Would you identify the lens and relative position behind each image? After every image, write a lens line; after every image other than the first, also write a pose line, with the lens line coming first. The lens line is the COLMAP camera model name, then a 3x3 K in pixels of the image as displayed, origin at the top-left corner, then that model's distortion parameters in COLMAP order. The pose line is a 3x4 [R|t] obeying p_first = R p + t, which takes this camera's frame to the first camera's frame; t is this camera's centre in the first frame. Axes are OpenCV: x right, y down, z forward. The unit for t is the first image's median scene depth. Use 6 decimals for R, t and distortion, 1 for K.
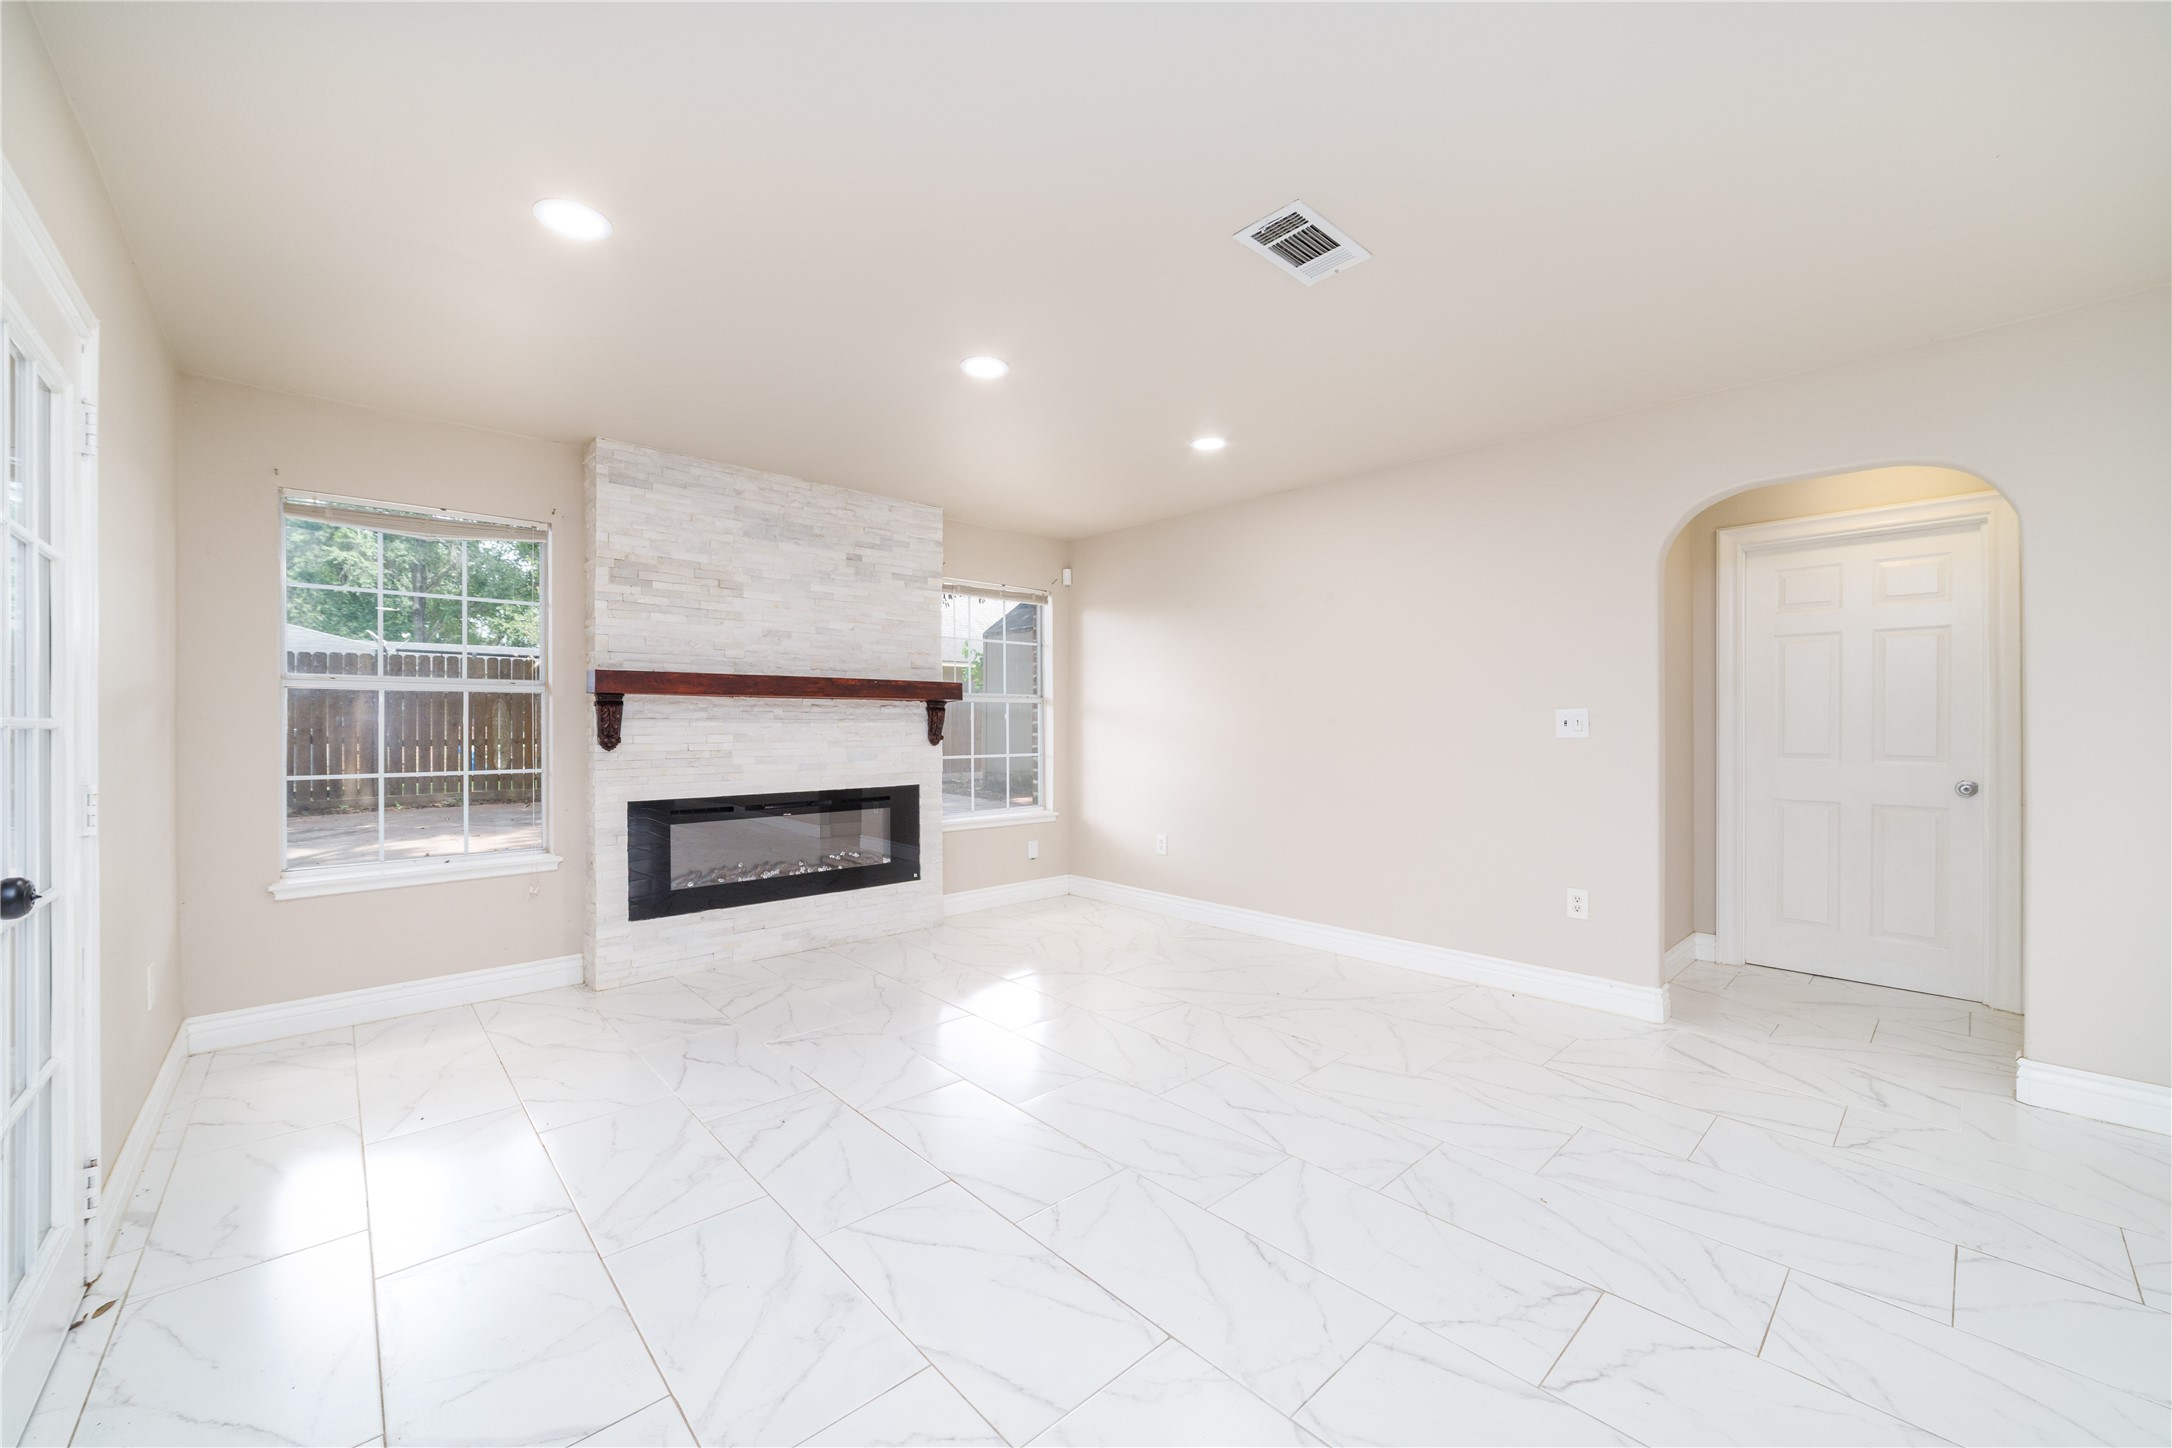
lens RADIAL K [[834.4, 0, 1072.2], [0, 834.4, 724.7], [0, 0, 1]] dist [-0.017194, 0.004207]
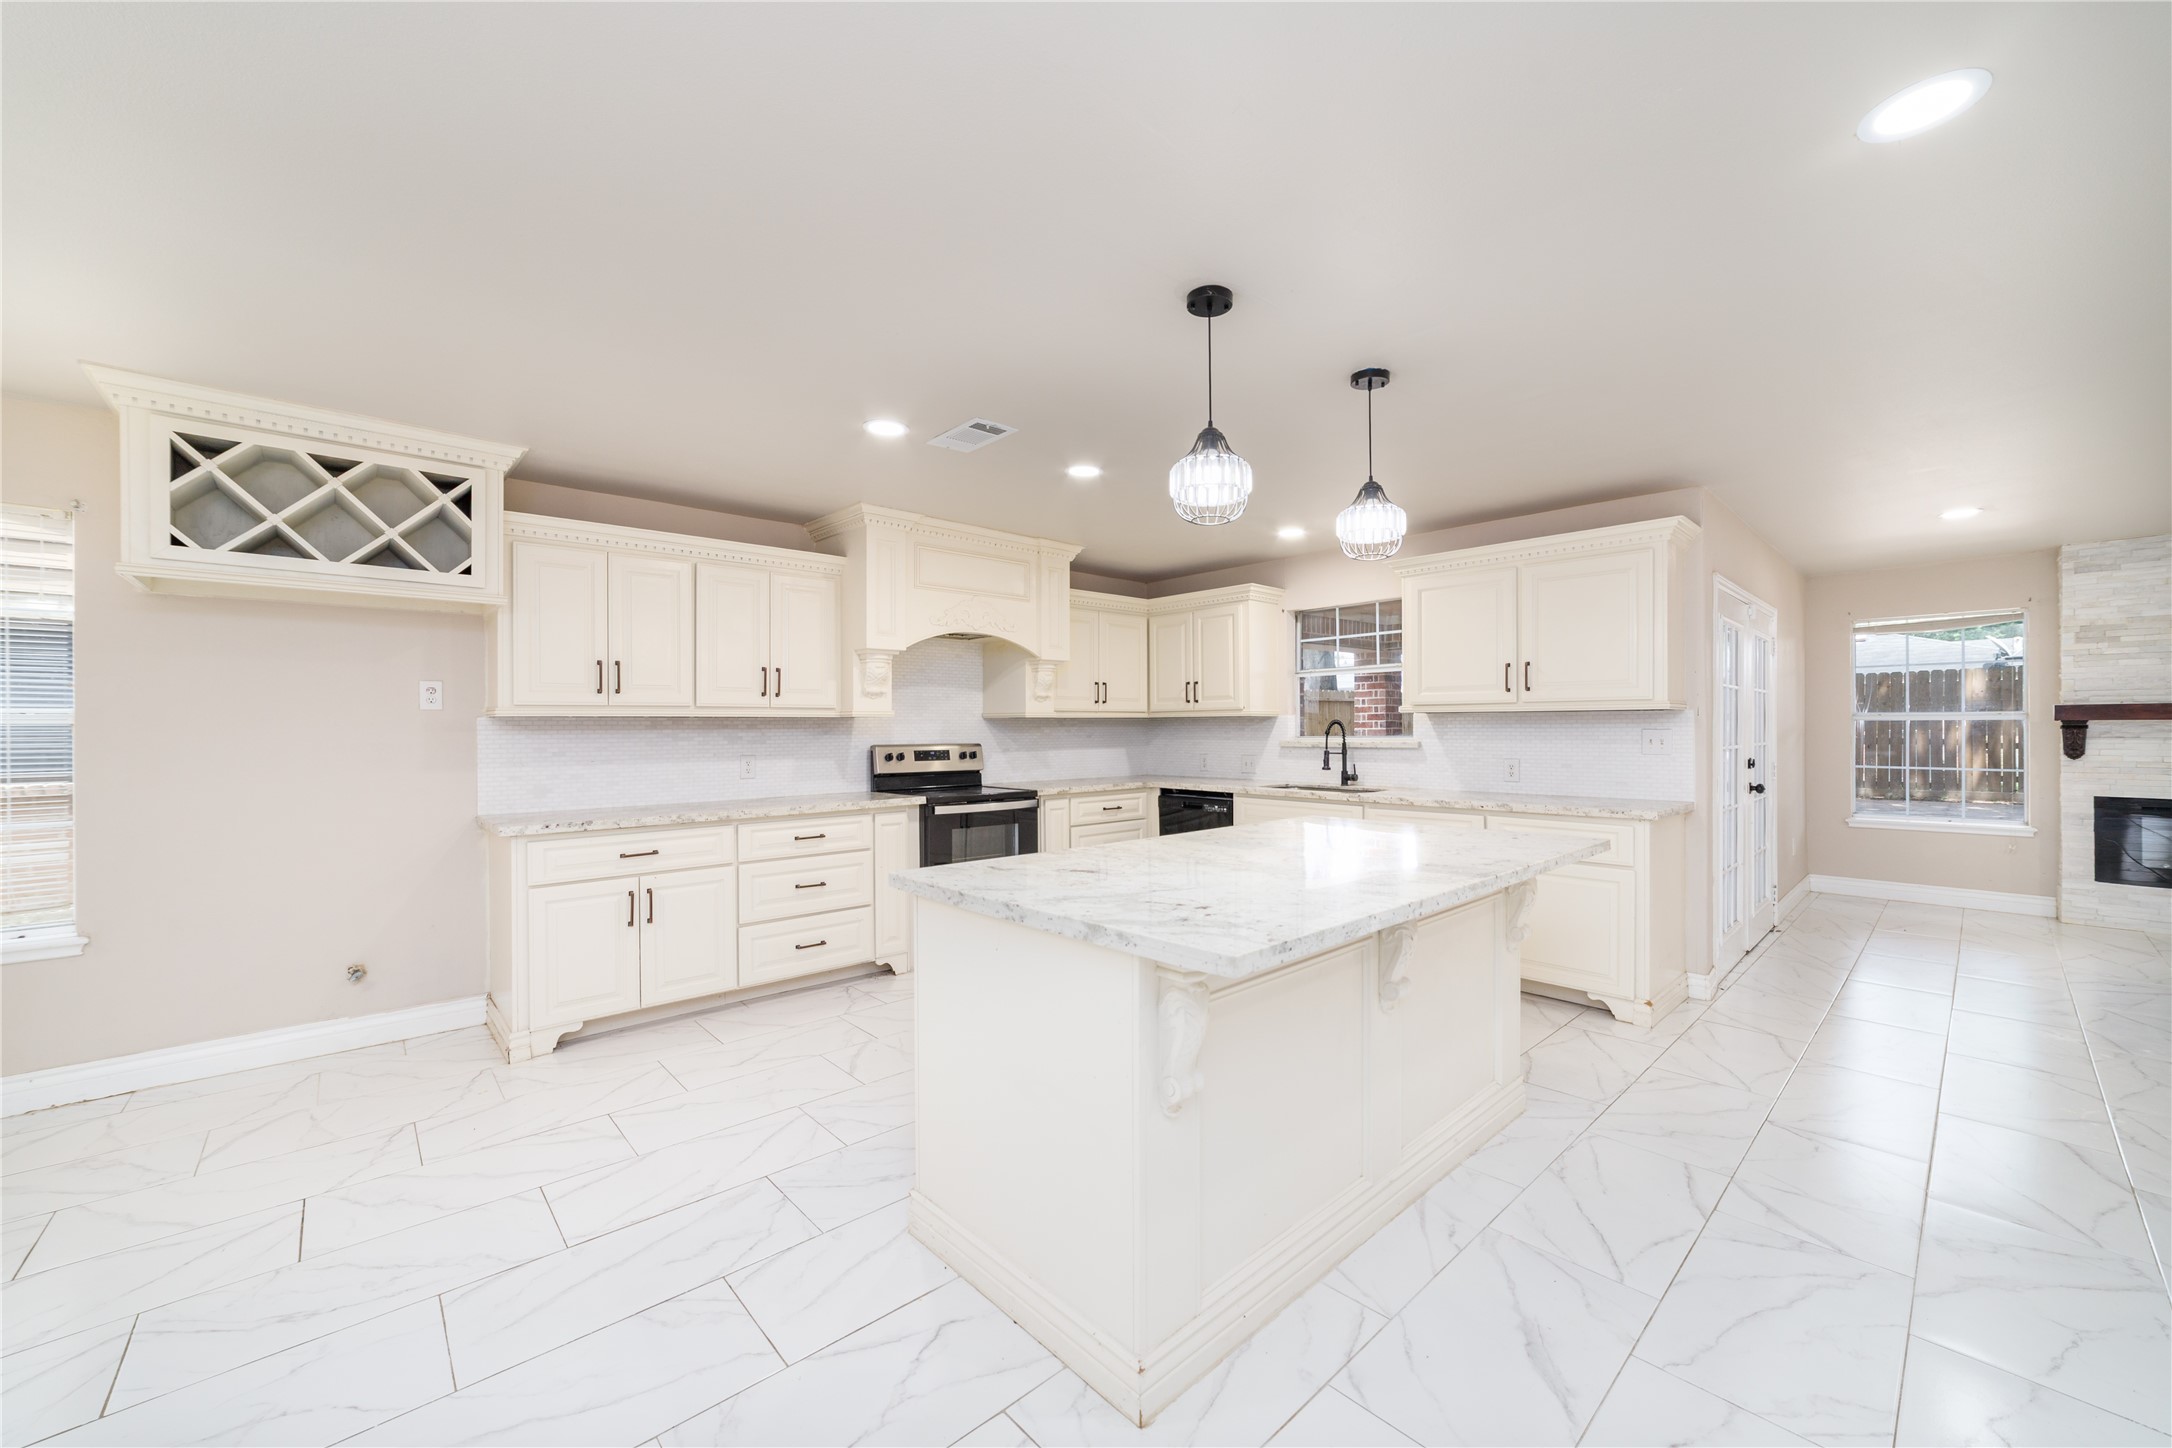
lens RADIAL K [[834.4, 0, 1086.7], [0, 834.4, 730.4], [0, 0, 1]] dist [-0.017194, 0.004207]
pose [[0.008798, 0.009088, -0.999920, 0.774931], [0.007287, 0.999932, 0.009153, -0.040970], [0.999935, -0.007367, 0.008731, -0.662804]]
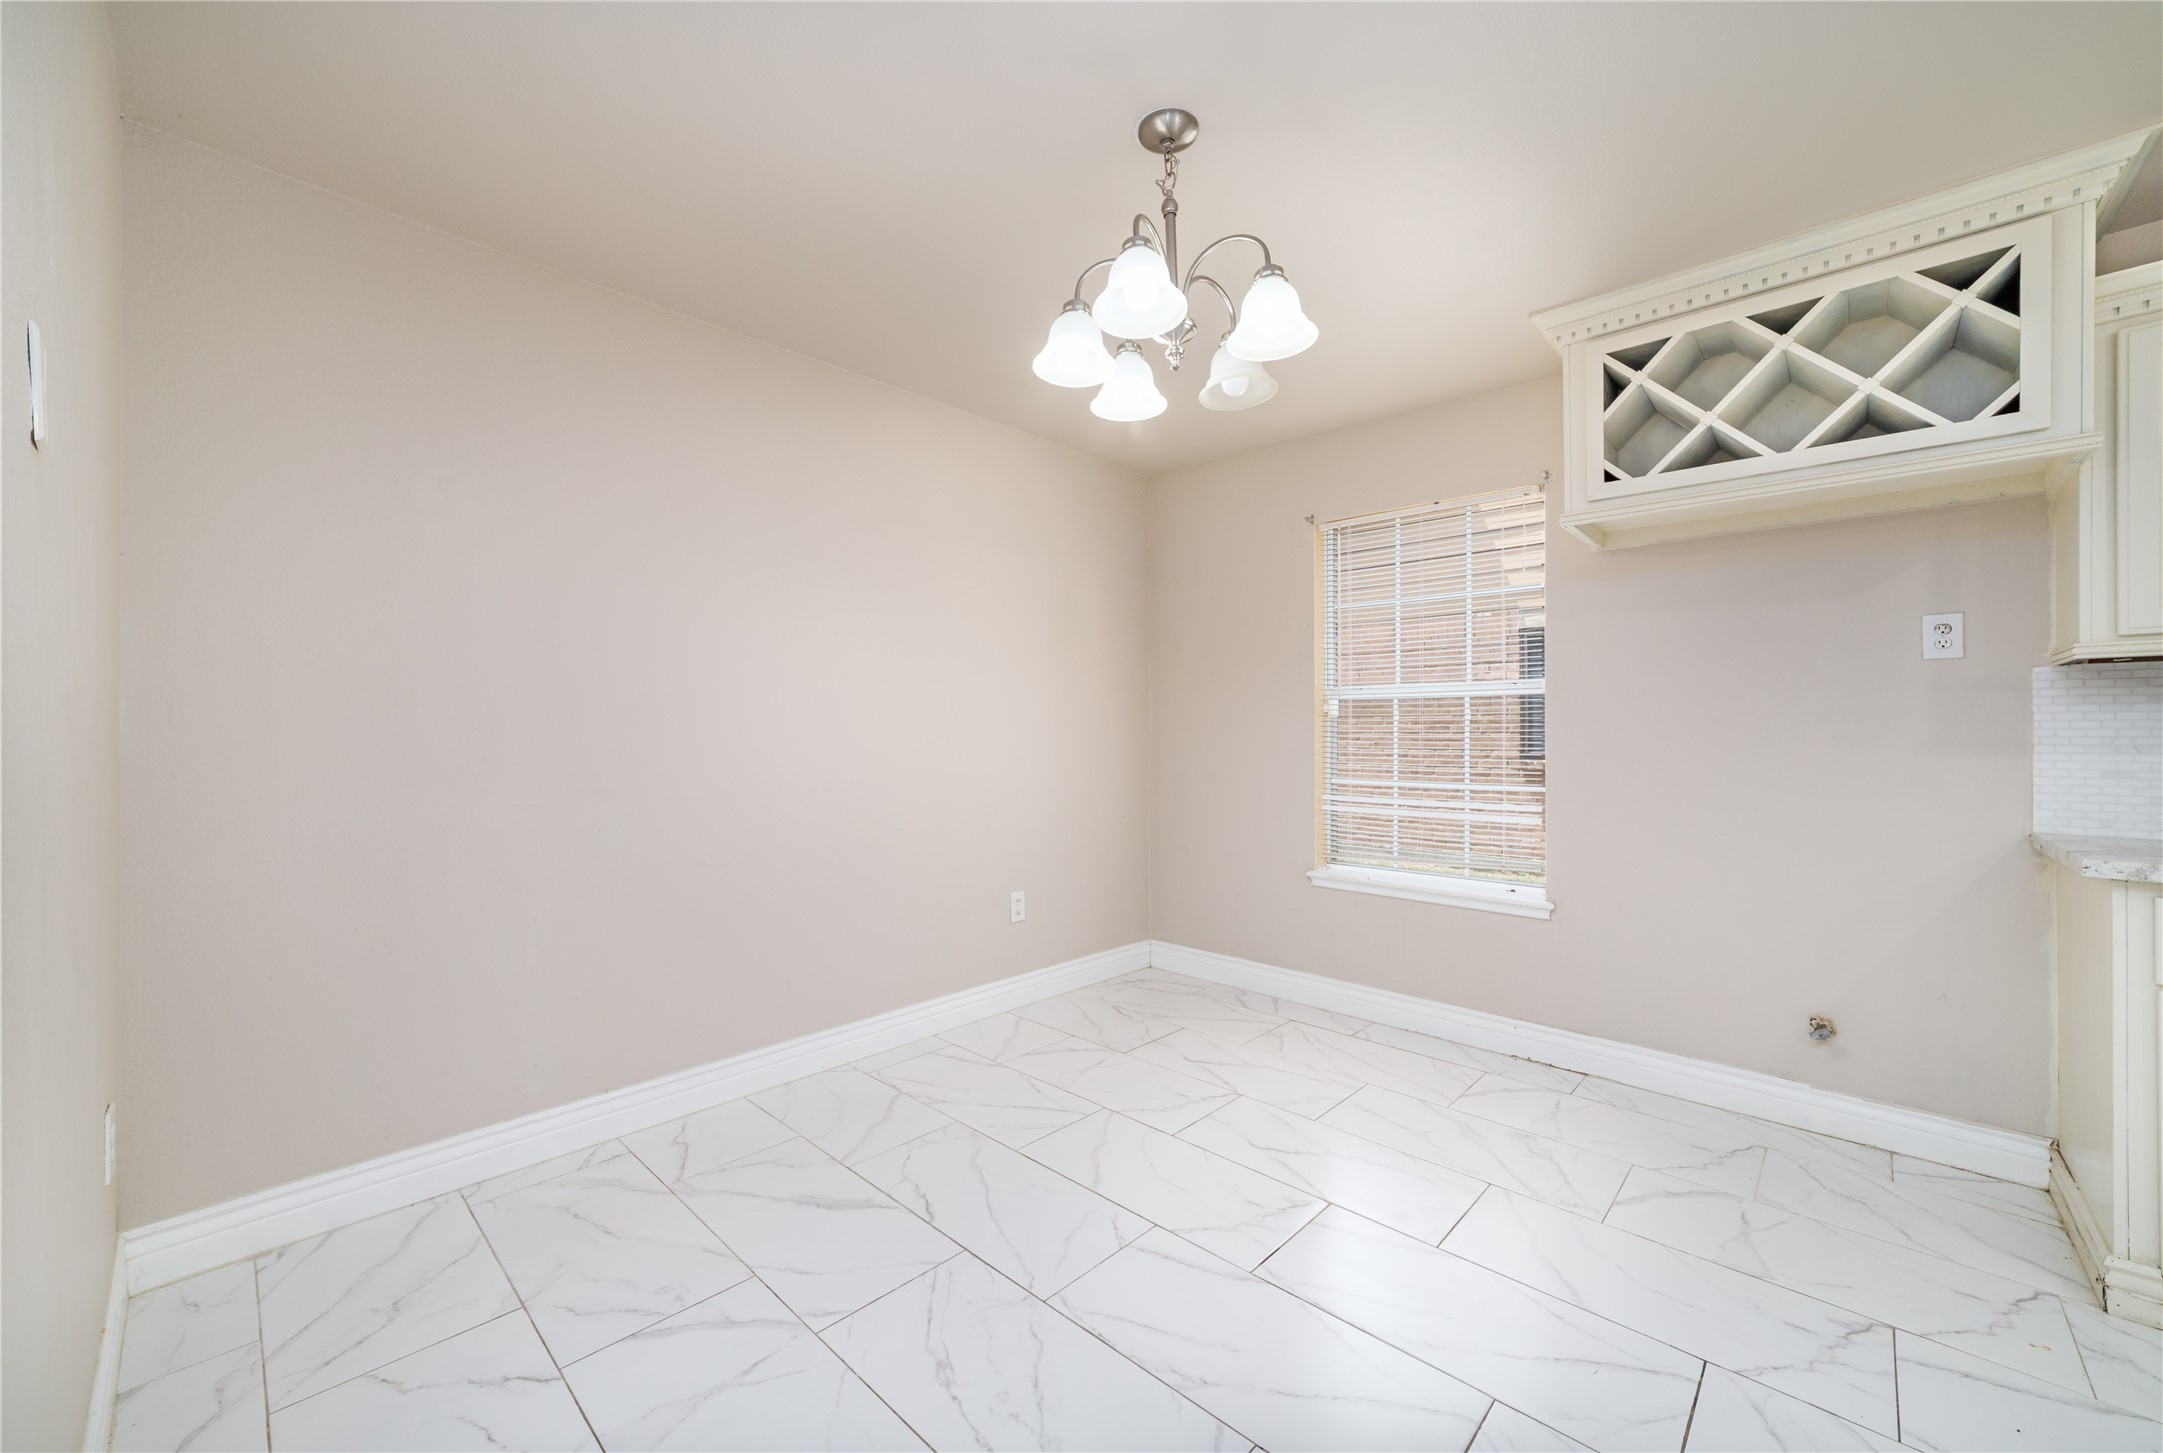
lens RADIAL K [[833.9, 0, 1084.3], [0, 833.9, 724.6], [0, 0, 1]] dist [-0.006543, 0.003615]
pose [[-0.995697, 0.006211, -0.092458, 0.532014], [0.006796, 0.999959, -0.006020, -0.015802], [0.092417, -0.006622, -0.995698, -0.836976]]
